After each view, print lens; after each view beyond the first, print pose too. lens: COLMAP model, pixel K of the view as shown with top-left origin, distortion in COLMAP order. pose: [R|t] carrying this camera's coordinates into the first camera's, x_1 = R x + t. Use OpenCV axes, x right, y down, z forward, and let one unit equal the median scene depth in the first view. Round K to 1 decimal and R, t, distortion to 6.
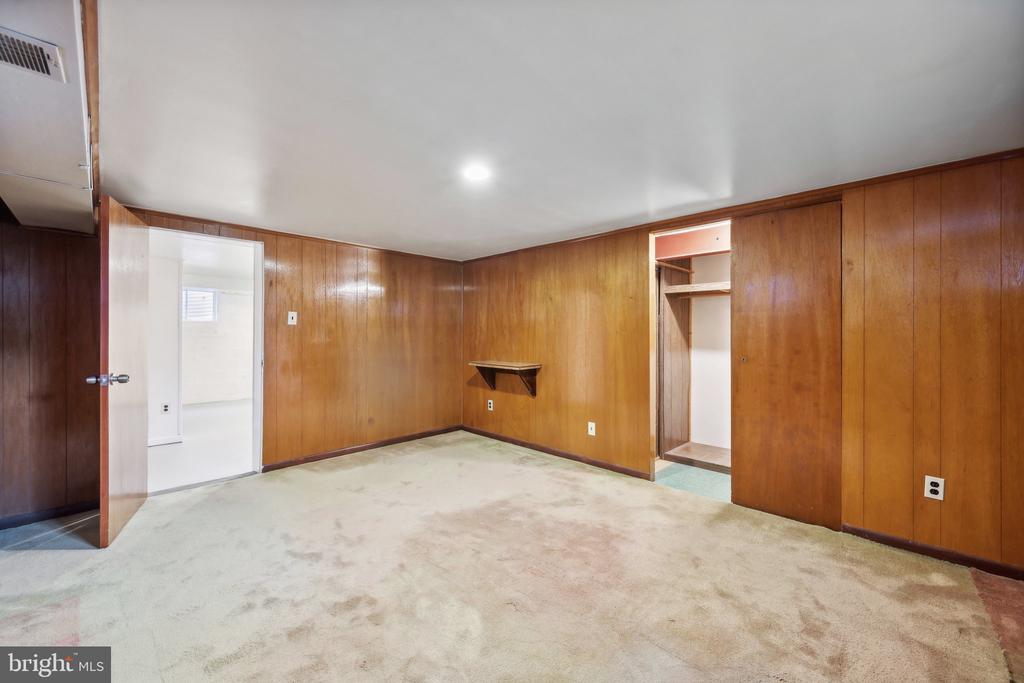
lens RADIAL K [[400.9, 0, 509.5], [0, 400.9, 336.1], [0, 0, 1]] dist [-0.001567, -0.001356]
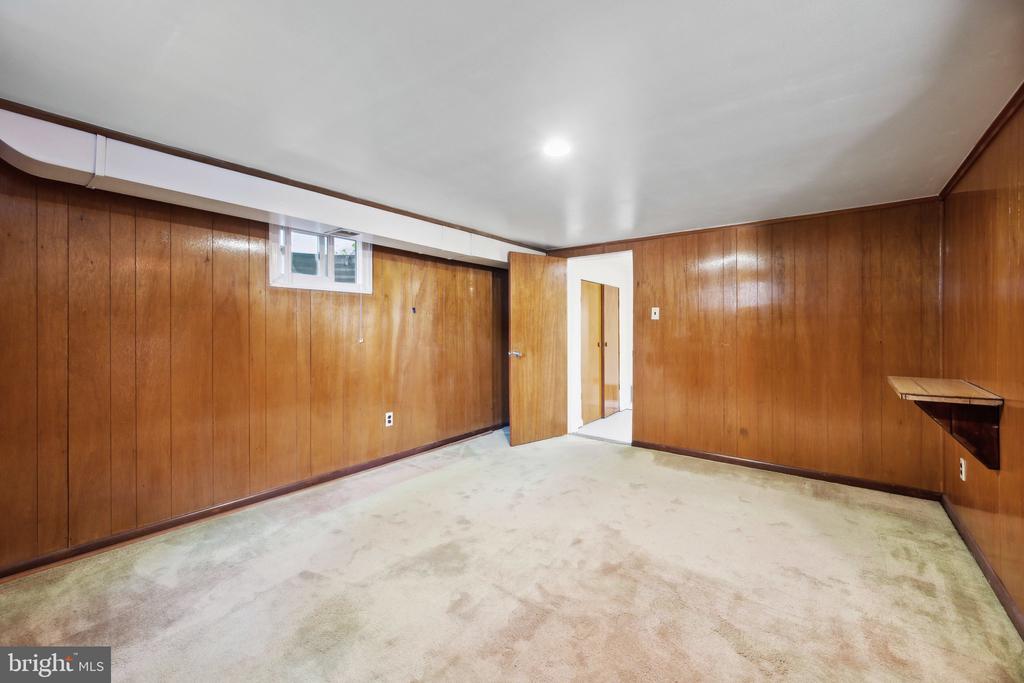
lens RADIAL K [[400.9, 0, 510.7], [0, 400.9, 333.1], [0, 0, 1]] dist [-0.001567, -0.001356]
pose [[0.116278, 0.010957, -0.993156, 0.488405], [-0.003858, 0.999937, 0.010580, -0.001583], [0.993209, 0.002601, 0.116313, 0.487101]]
